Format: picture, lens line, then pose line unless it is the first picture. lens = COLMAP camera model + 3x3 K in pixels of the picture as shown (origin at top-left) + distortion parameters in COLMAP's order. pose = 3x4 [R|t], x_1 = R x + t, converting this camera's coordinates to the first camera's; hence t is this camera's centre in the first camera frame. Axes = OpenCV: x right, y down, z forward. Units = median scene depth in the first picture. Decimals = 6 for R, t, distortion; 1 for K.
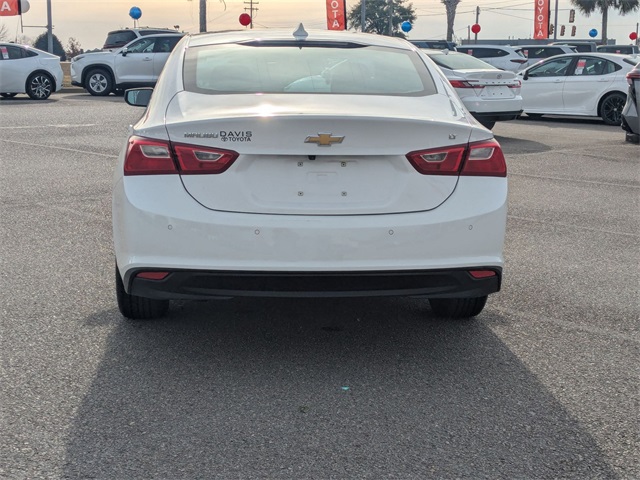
lens RADIAL K [[987.5, 0, 320.0], [0, 987.5, 240.0], [0, 0, 1]] dist [0.213672, -0.790454]
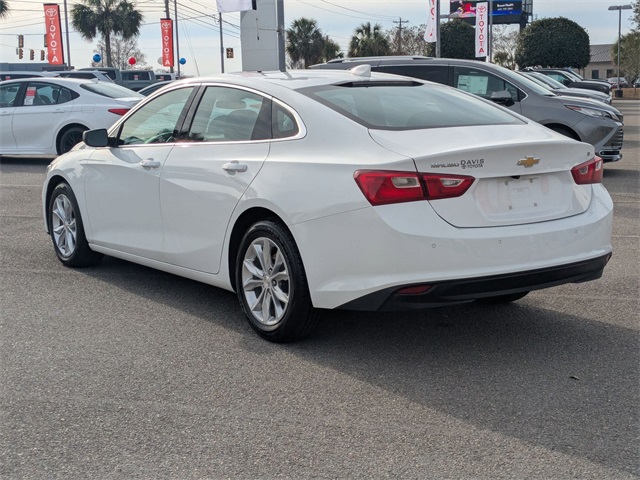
lens RADIAL K [[987.5, 0, 320.0], [0, 987.5, 240.0], [0, 0, 1]] dist [0.213672, -0.790454]
pose [[0.864519, -0.099965, 0.492558, -0.201836], [0.111117, 0.993785, 0.006662, -0.010160], [-0.490163, 0.048972, 0.870254, 0.014032]]
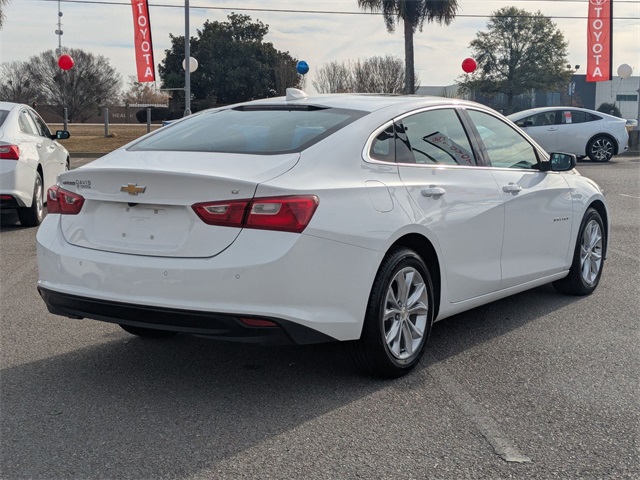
lens RADIAL K [[987.5, 0, 320.0], [0, 987.5, 240.0], [0, 0, 1]] dist [0.213672, -0.790454]
pose [[0.777535, 0.062024, -0.625773, 0.220019], [-0.100997, 0.994523, -0.026918, -0.007933], [0.620676, 0.084131, 0.779541, 0.055419]]
